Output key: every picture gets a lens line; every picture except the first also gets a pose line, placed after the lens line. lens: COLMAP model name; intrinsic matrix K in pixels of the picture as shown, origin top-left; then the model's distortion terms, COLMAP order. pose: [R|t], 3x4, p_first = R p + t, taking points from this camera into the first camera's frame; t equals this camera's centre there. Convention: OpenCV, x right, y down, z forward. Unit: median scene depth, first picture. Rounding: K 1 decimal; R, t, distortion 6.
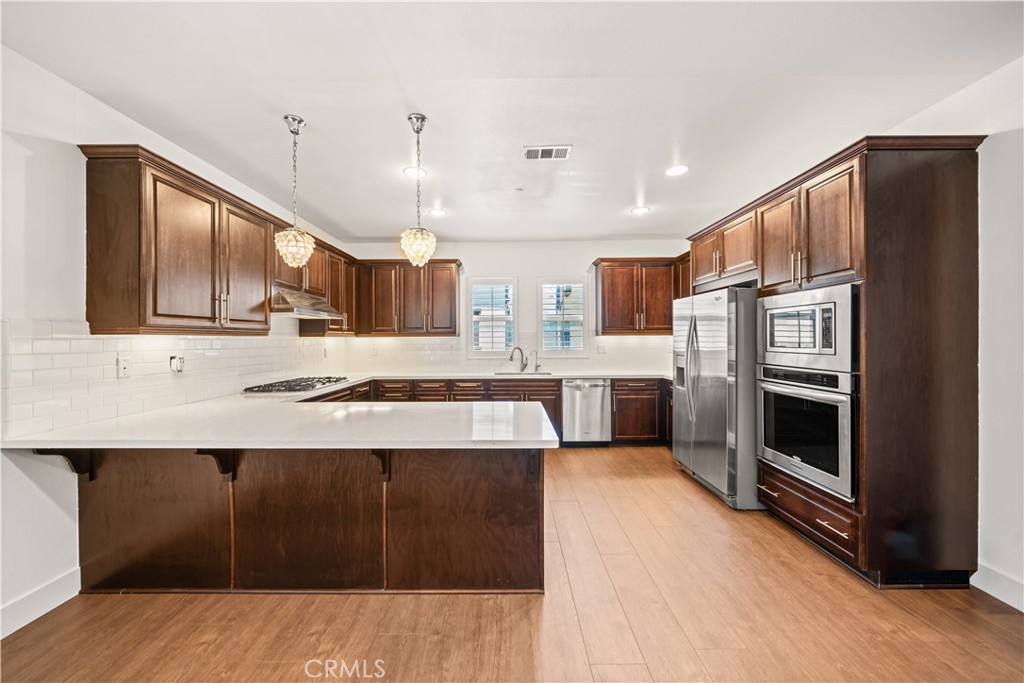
lens RADIAL K [[354.2, 0, 510.0], [0, 354.2, 338.7], [0, 0, 1]] dist [-0.014447, -0.000129]
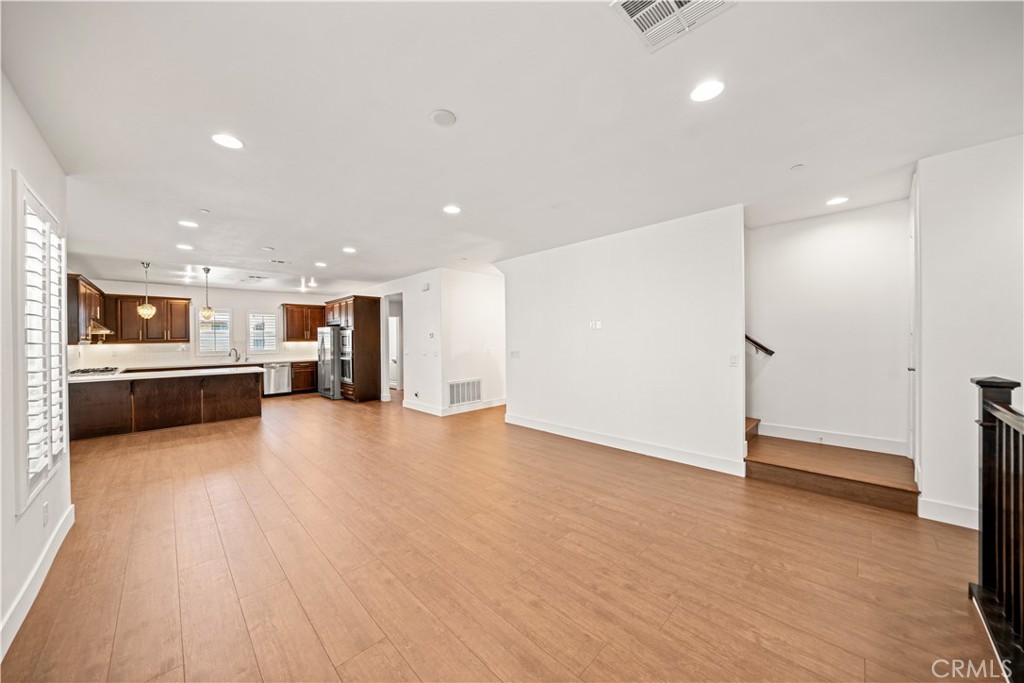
lens RADIAL K [[354.2, 0, 510.5], [0, 354.2, 341.5], [0, 0, 1]] dist [-0.014447, -0.000129]
pose [[0.709654, -0.008256, 0.704502, -0.270811], [0.006931, 0.999965, 0.004736, -0.012722], [-0.704516, 0.001522, 0.709686, -1.451284]]
